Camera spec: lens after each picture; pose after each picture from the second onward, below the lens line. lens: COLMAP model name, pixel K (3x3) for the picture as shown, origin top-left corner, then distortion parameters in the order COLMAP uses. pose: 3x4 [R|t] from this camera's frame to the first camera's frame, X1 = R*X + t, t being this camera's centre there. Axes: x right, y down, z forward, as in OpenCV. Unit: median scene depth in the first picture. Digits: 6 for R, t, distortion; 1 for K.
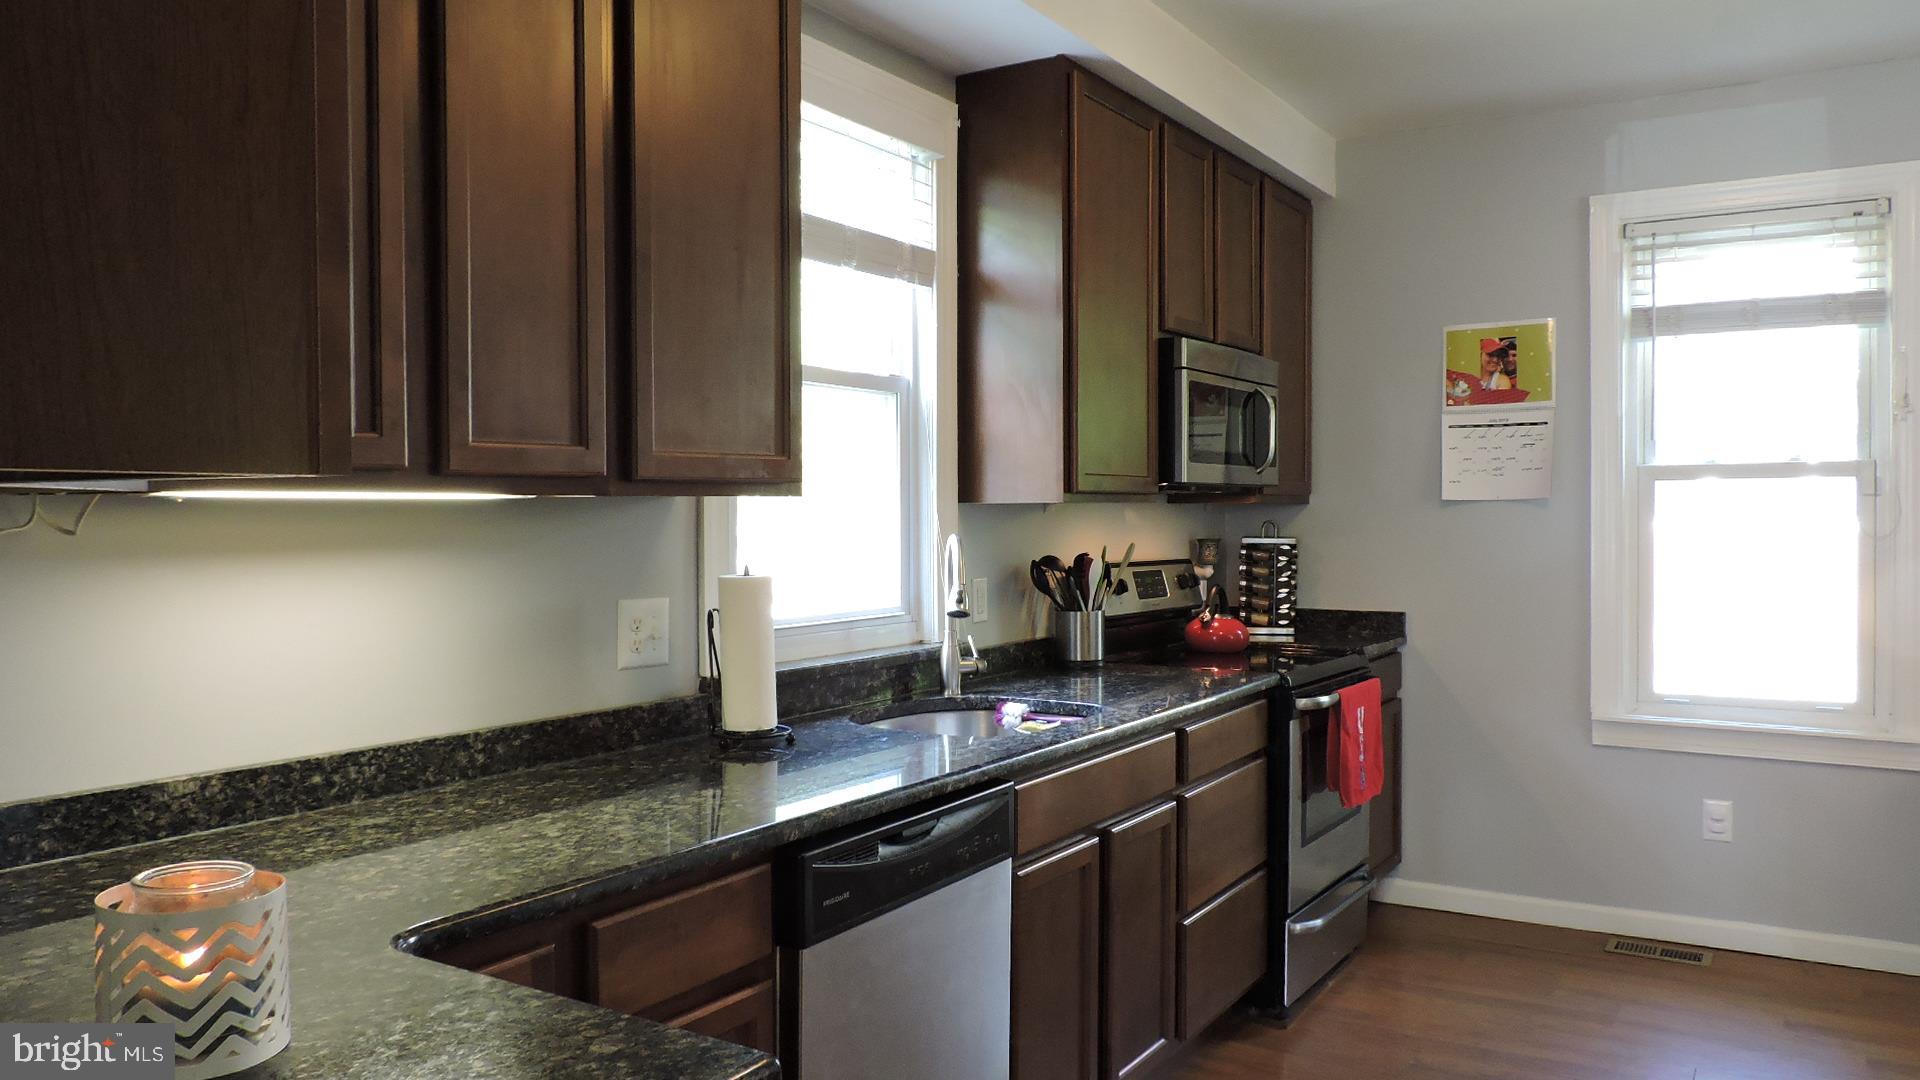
lens RADIAL K [[1345.0, 0, 959.7], [0, 1345.0, 540.0], [0, 0, 1]] dist [-0.024497, 0.001057]
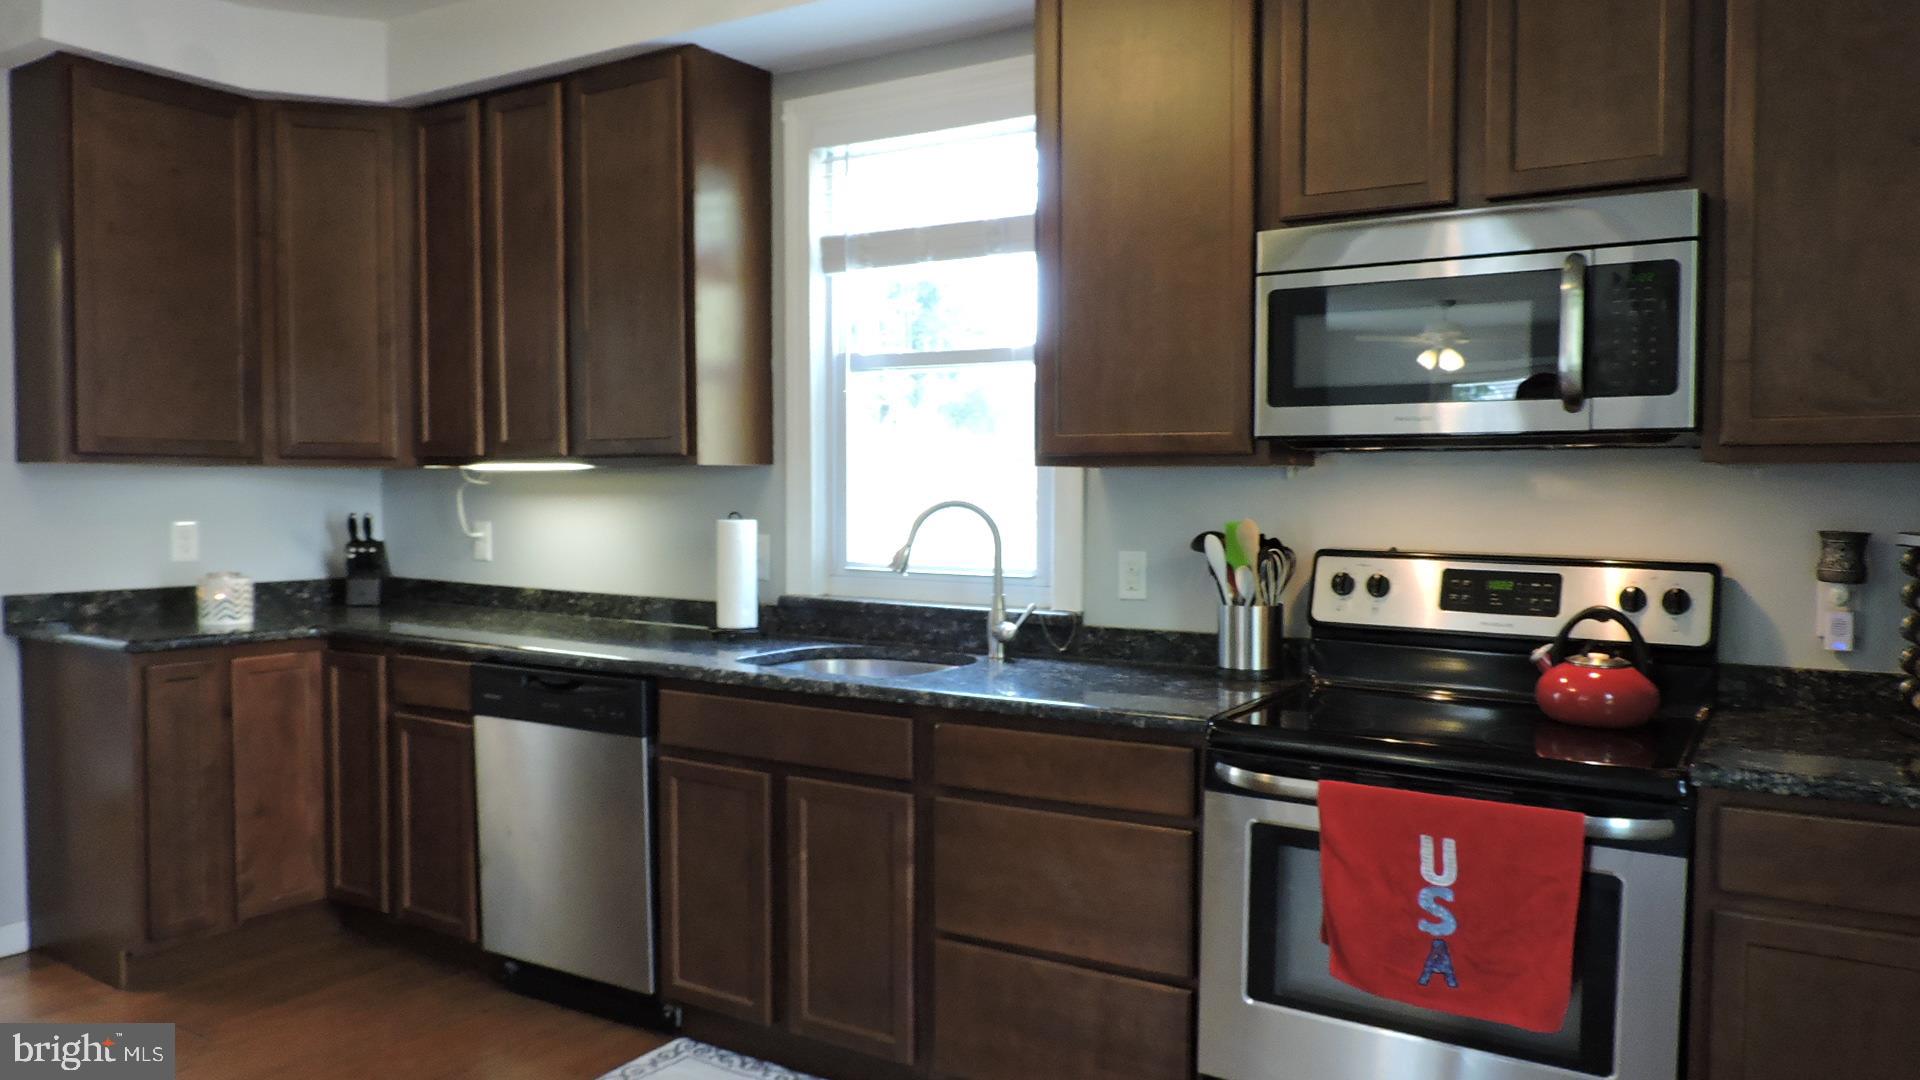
lens RADIAL K [[1345.0, 0, 959.3], [0, 1345.0, 542.6], [0, 0, 1]] dist [-0.024497, 0.001057]
pose [[0.019516, 0.041509, -0.998948, 1.388632], [-0.029432, 0.998729, 0.040925, -0.016733], [0.999376, 0.028602, 0.020713, 1.310147]]
